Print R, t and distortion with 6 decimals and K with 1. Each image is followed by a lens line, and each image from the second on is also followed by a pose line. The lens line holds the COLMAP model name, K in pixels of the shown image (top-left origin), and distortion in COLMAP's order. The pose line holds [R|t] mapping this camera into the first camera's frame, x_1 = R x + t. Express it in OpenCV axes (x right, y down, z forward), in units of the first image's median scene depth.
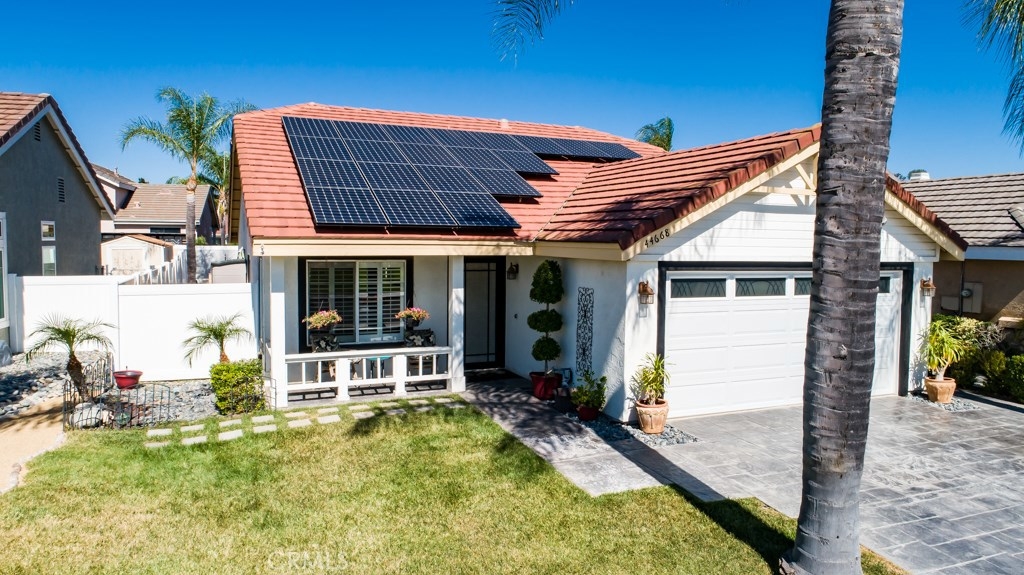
lens RADIAL K [[697.0, 0, 512.0], [0, 697.0, 287.5], [0, 0, 1]] dist [-0.002200, 0.001028]
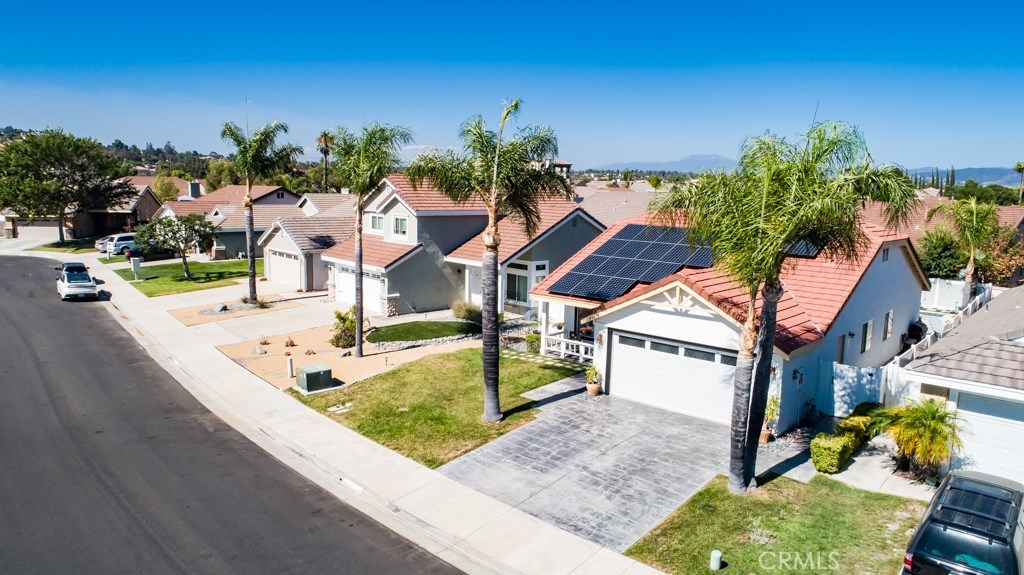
lens RADIAL K [[697.0, 0, 512.0], [0, 697.0, 287.5], [0, 0, 1]] dist [-0.002200, 0.001028]
pose [[0.433083, 0.130611, -0.891841, 2.038592], [-0.085276, 0.990945, 0.103714, -0.363032], [0.897311, 0.031136, 0.440299, -0.304059]]
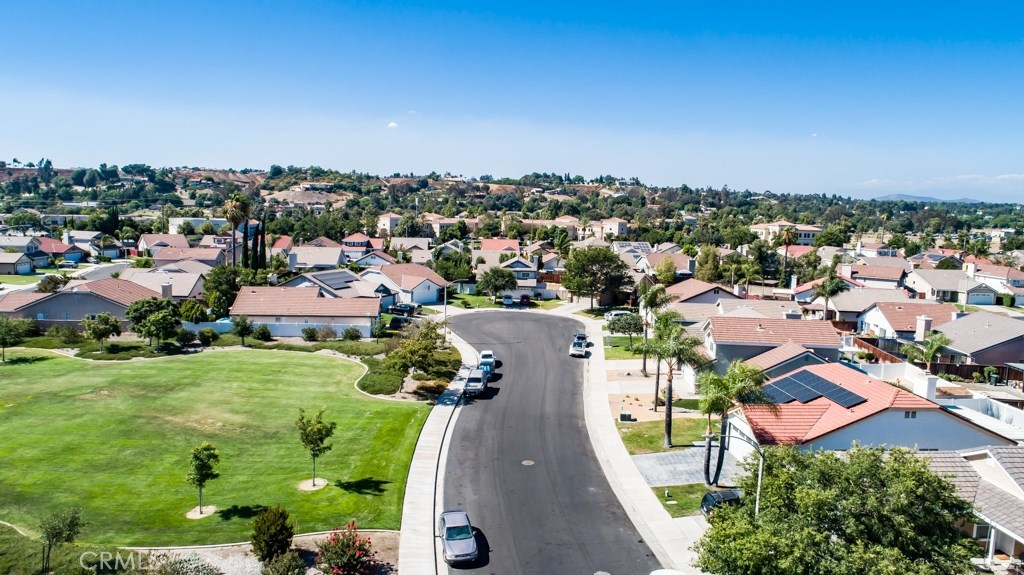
lens RADIAL K [[697.0, 0, 512.0], [0, 697.0, 287.5], [0, 0, 1]] dist [-0.002200, 0.001028]
pose [[-0.304392, 0.097780, -0.947515, 5.430755], [-0.104709, 0.985254, 0.135313, -1.522458], [0.946774, 0.140402, -0.289665, 0.801432]]
